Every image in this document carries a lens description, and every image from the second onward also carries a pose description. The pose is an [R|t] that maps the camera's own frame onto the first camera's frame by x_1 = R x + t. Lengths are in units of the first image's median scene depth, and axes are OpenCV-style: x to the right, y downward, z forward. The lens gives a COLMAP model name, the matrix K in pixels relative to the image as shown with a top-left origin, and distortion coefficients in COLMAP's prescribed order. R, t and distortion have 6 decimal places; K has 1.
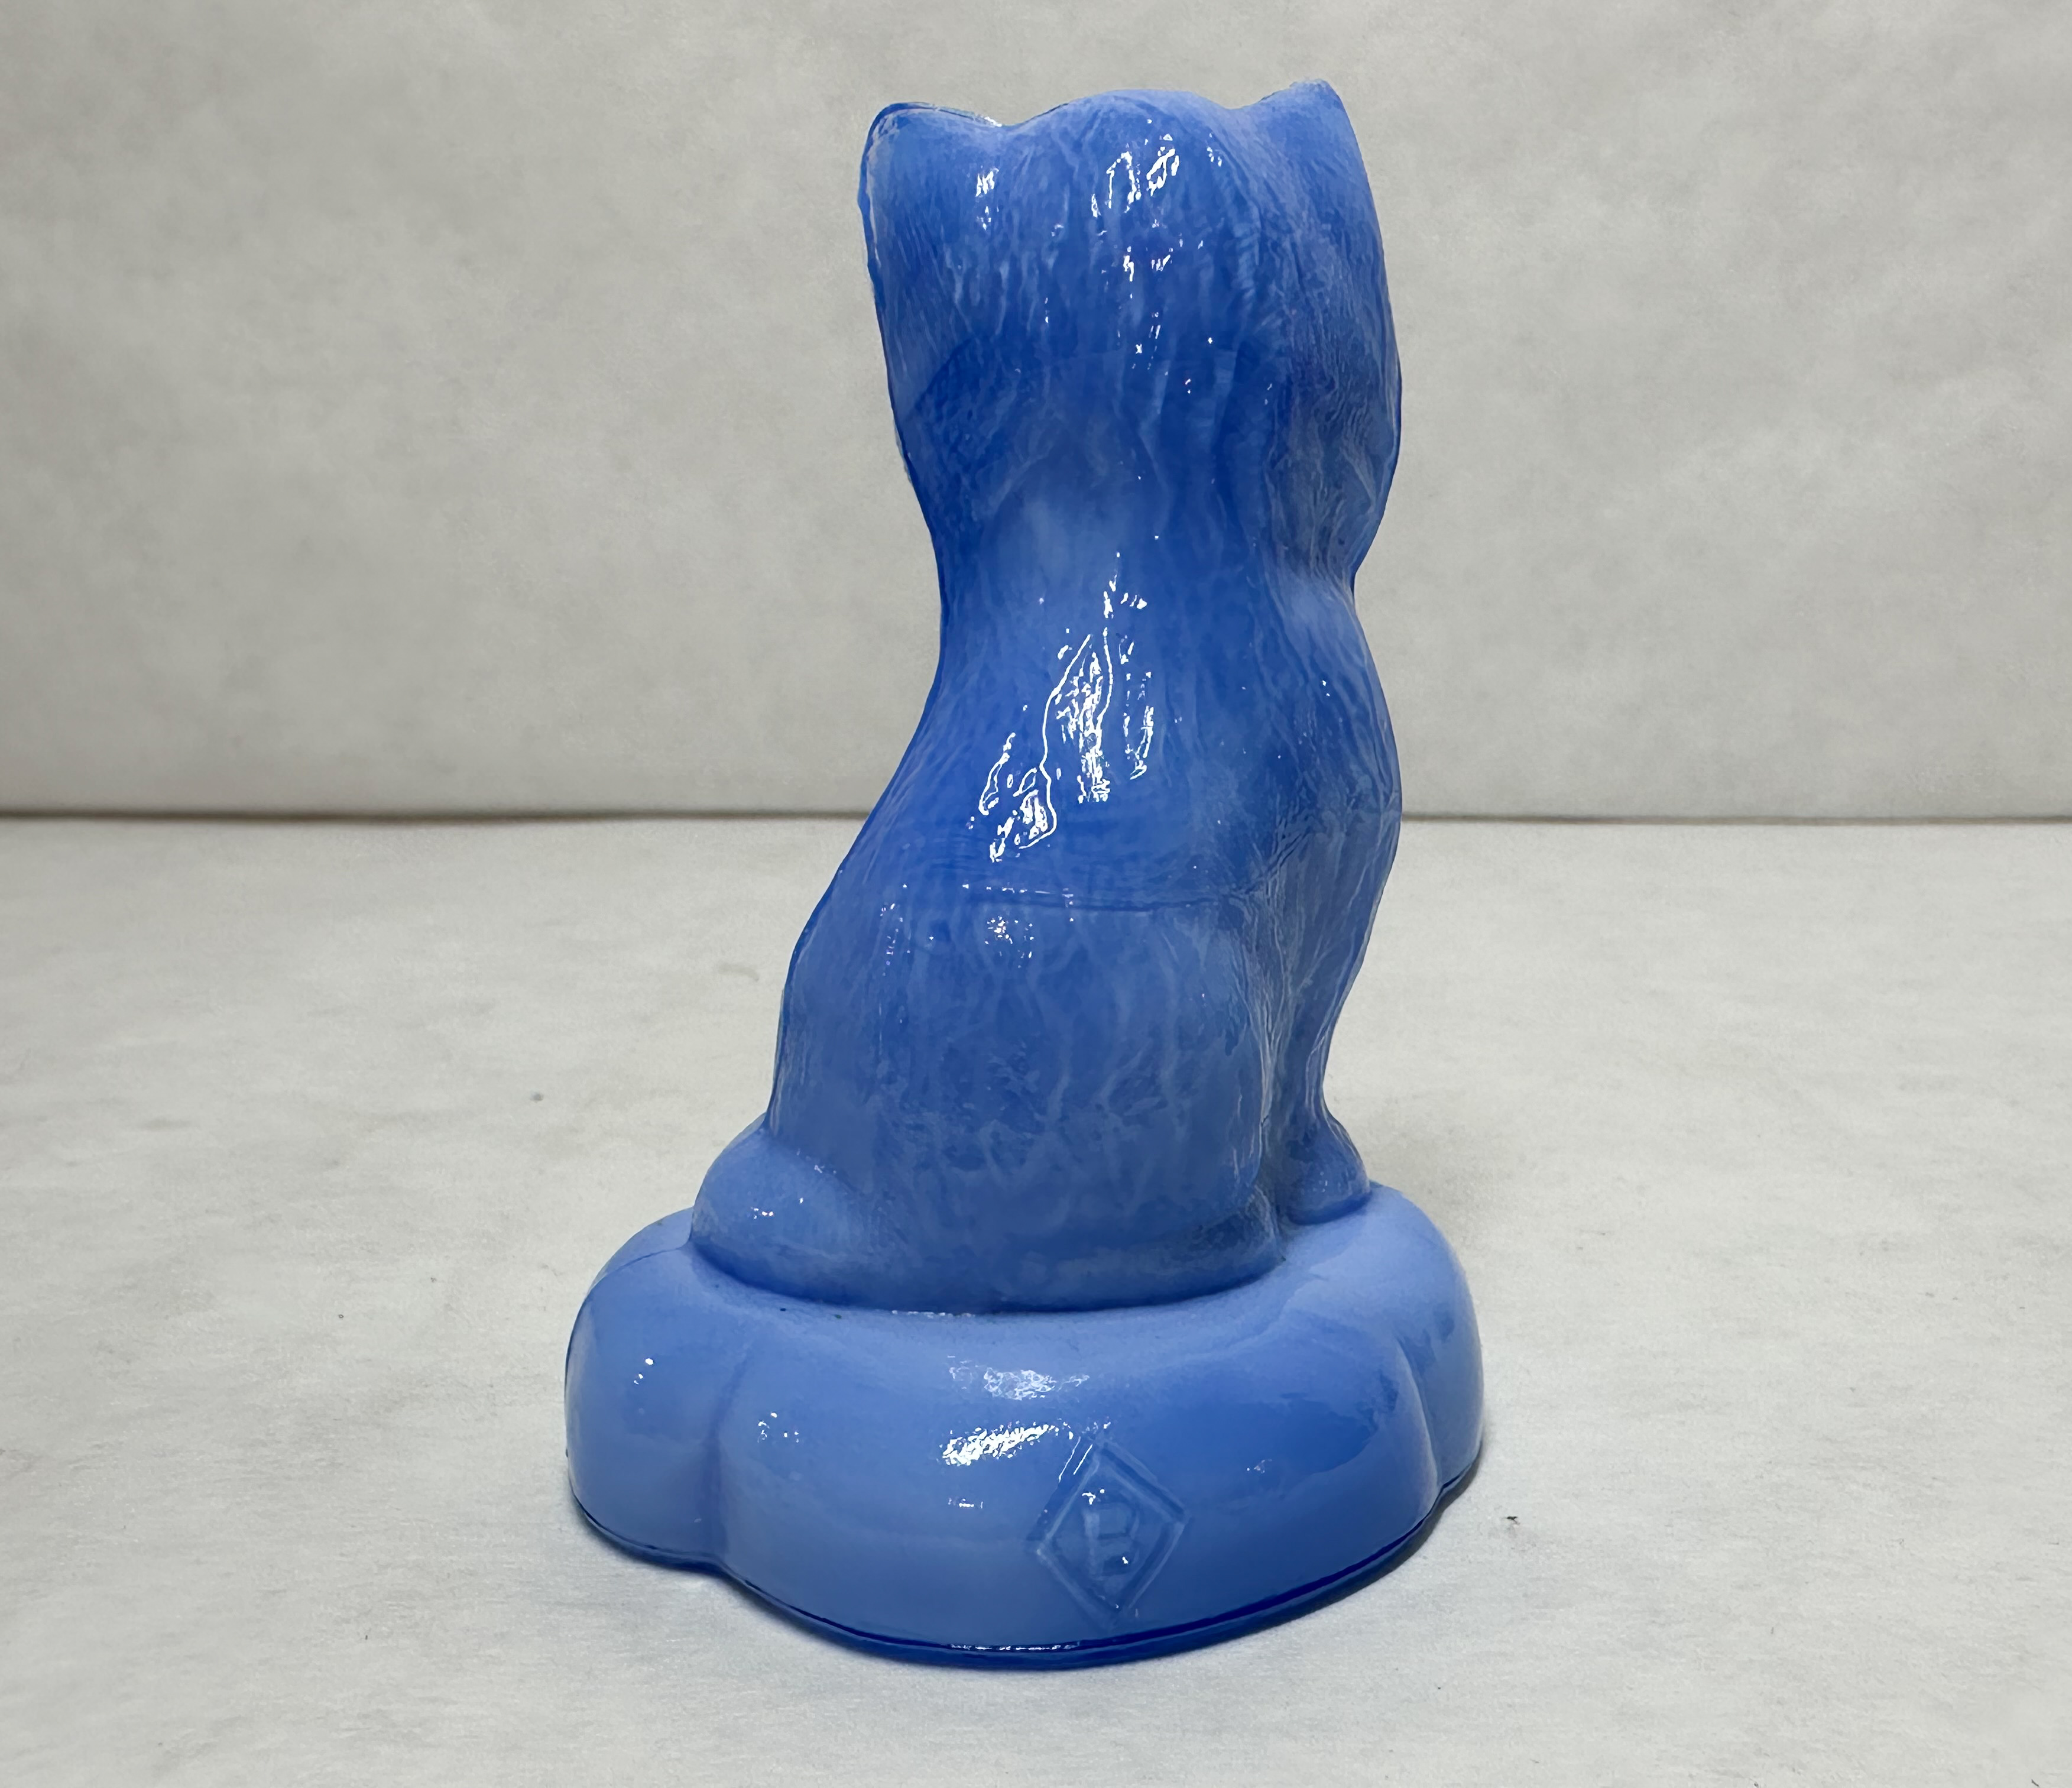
lens RADIAL K [[2258.4, 0, 1036.0], [0, 2258.4, 894.0], [0, 0, 1]] dist [-0.007108, -0.007536]
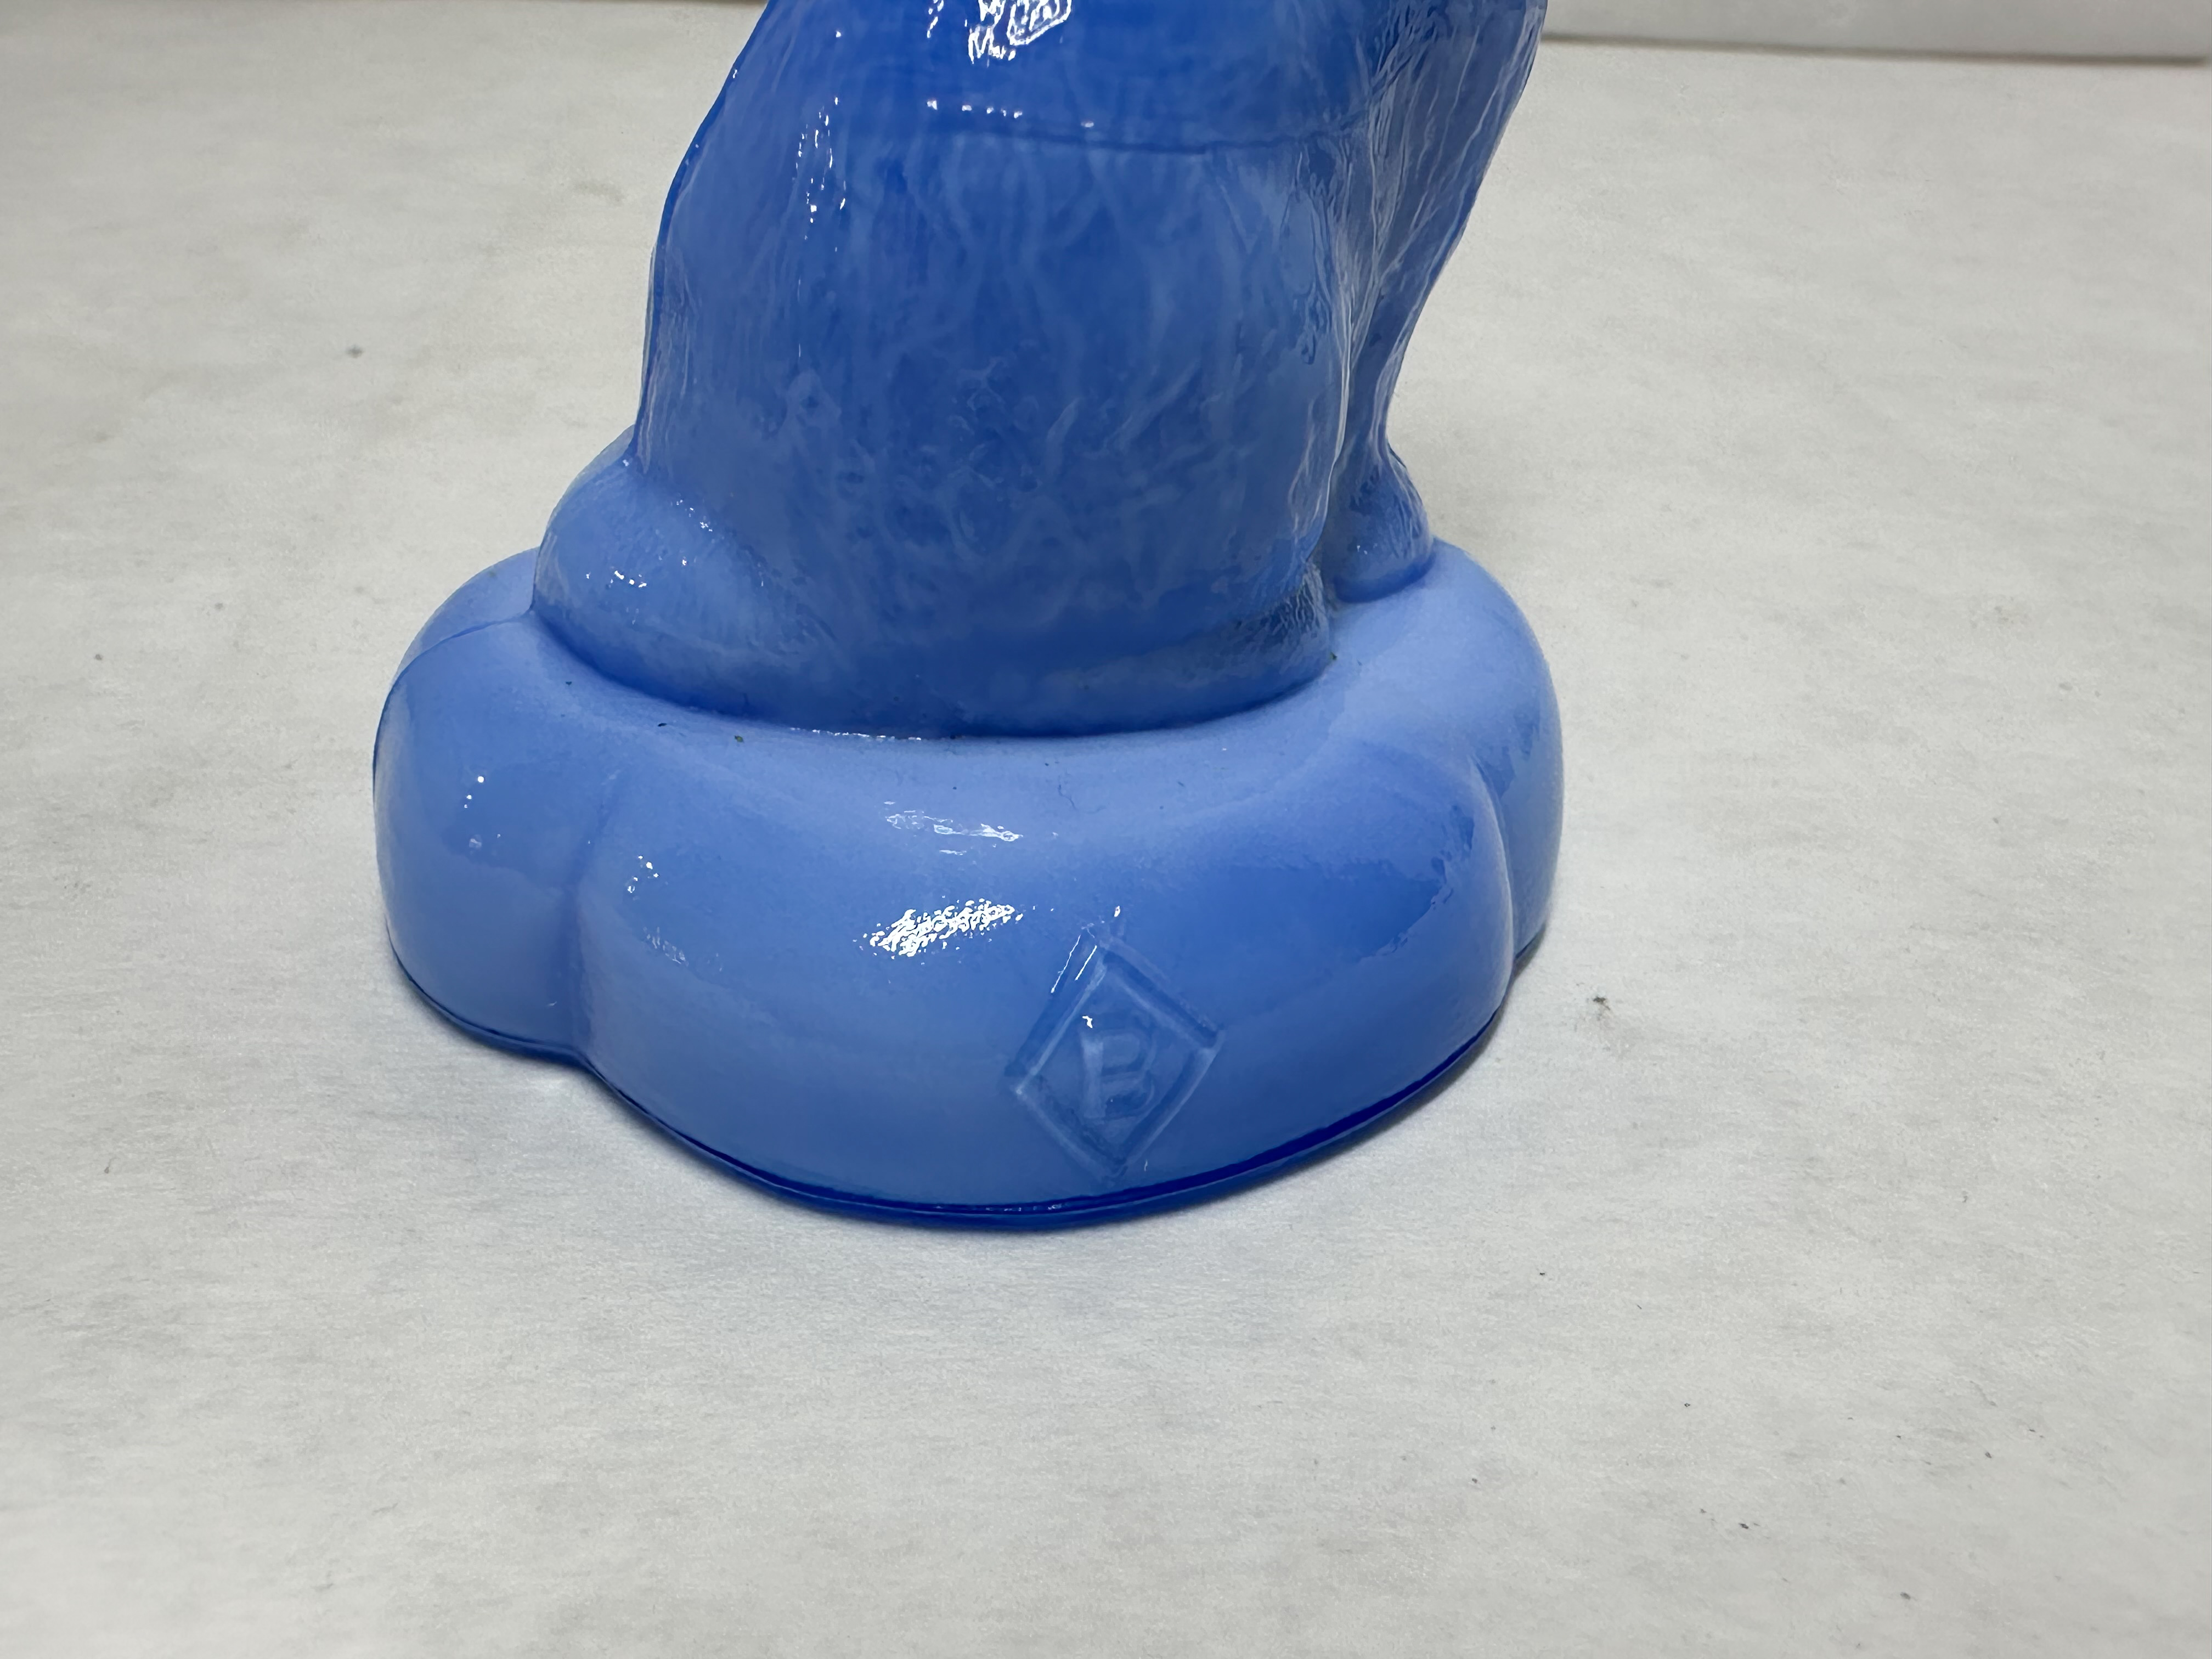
lens RADIAL K [[1789.0, 0, 914.9], [0, 1789.0, 828.9], [0, 0, 1]] dist [-0.006093, -0.013804]
pose [[0.999024, 0.023295, 0.037515, -0.050788], [-0.035805, 0.924544, 0.379388, -0.005376], [-0.025847, -0.380362, 0.924477, 0.447214]]
